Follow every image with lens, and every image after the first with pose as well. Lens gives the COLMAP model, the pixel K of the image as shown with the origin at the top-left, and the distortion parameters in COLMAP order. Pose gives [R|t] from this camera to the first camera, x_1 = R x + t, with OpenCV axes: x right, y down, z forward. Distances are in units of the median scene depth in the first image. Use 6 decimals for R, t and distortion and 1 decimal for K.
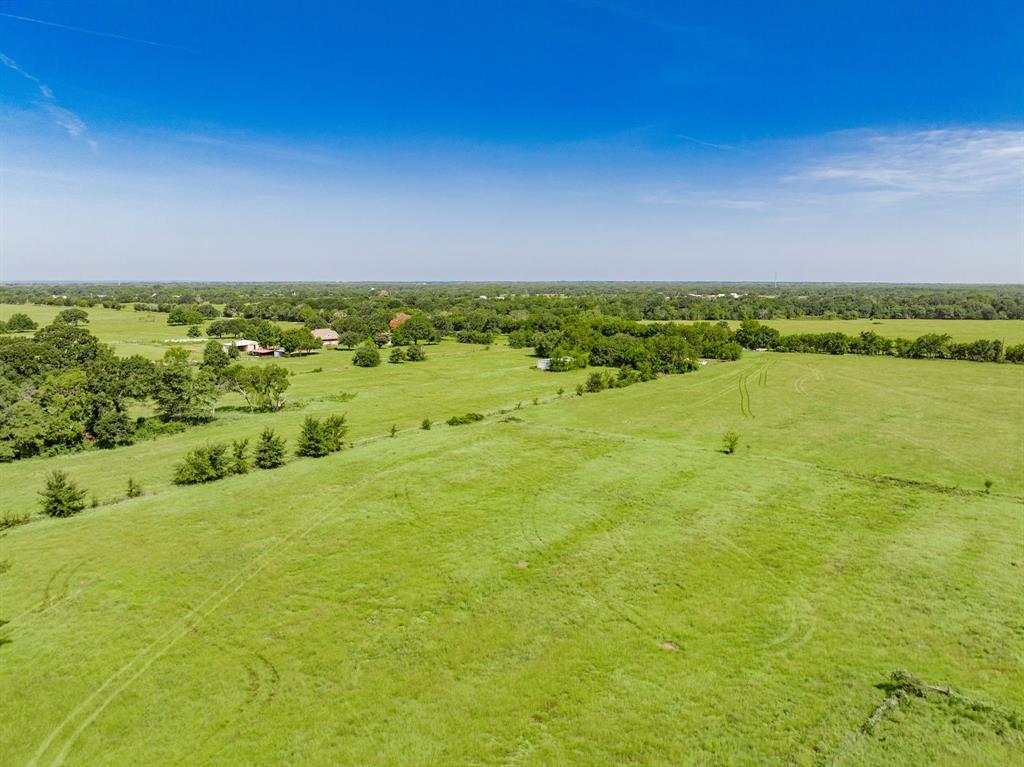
lens RADIAL K [[720.3, 0, 514.9], [0, 720.3, 378.3], [0, 0, 1]] dist [-0.050583, 0.023084]
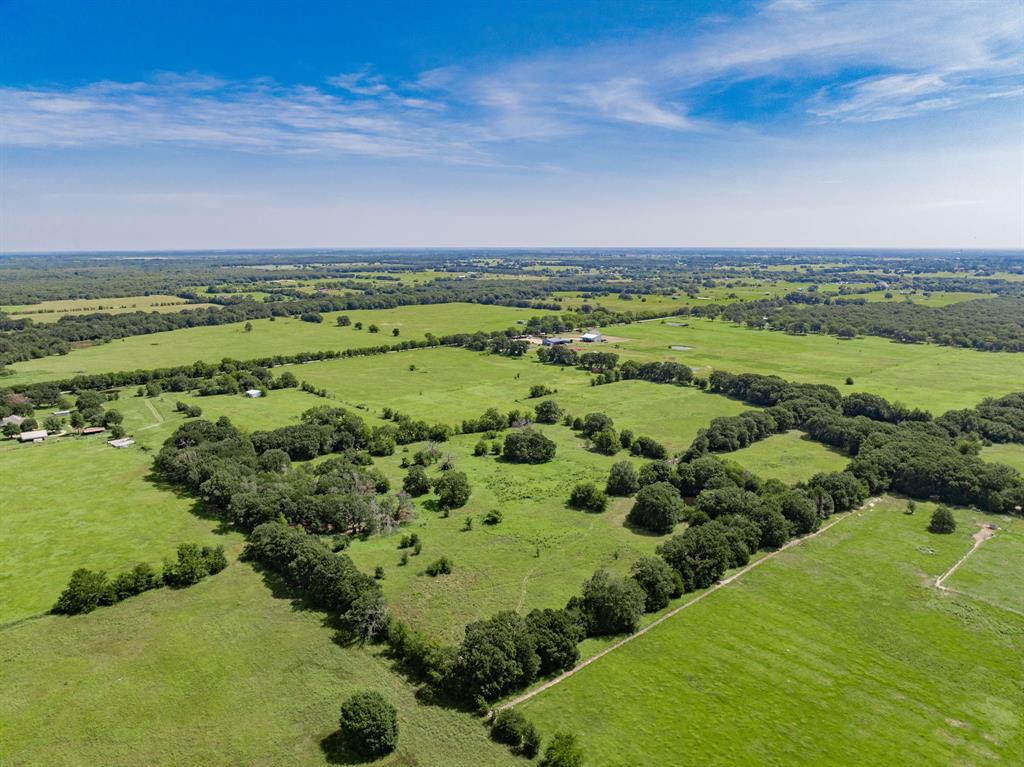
lens RADIAL K [[720.3, 0, 515.0], [0, 720.3, 386.3], [0, 0, 1]] dist [-0.050583, 0.023084]
pose [[0.170698, -0.193942, 0.966048, -1.660146], [0.136883, 0.975598, 0.171672, -0.268487], [-0.975769, 0.102931, 0.193080, -0.165883]]
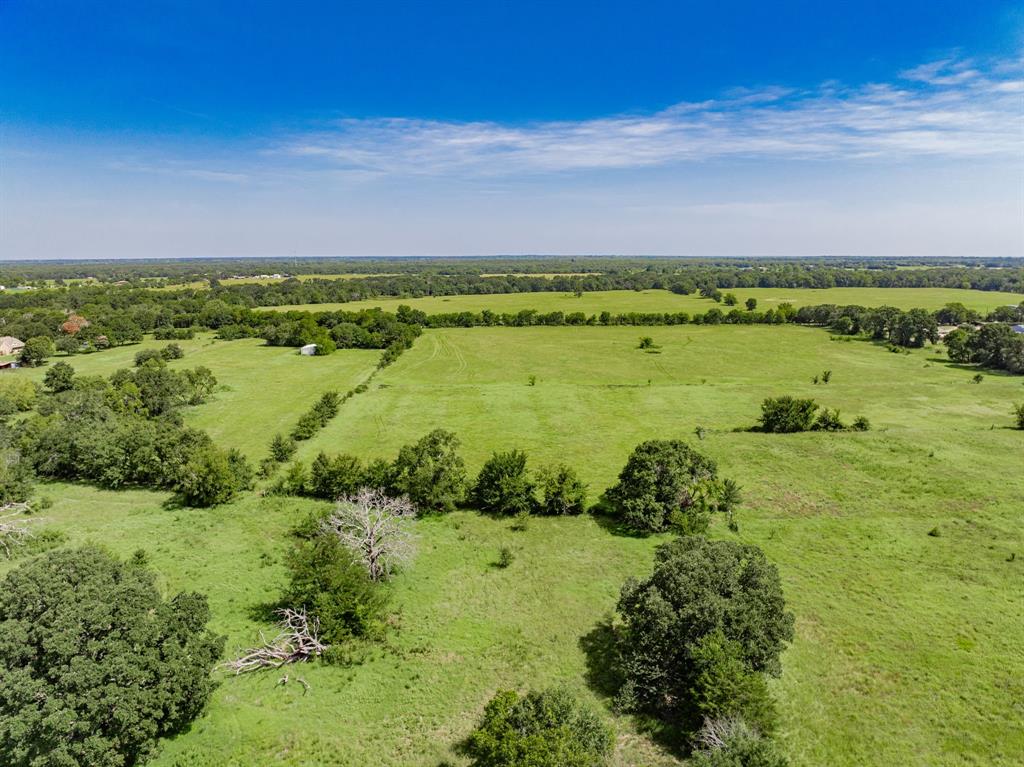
lens RADIAL K [[720.3, 0, 515.3], [0, 720.3, 389.5], [0, 0, 1]] dist [-0.050583, 0.023084]
pose [[0.778575, -0.119363, 0.616095, -0.402002], [0.088411, 0.992816, 0.080622, -0.018205], [-0.621293, -0.008301, 0.783535, -0.200875]]
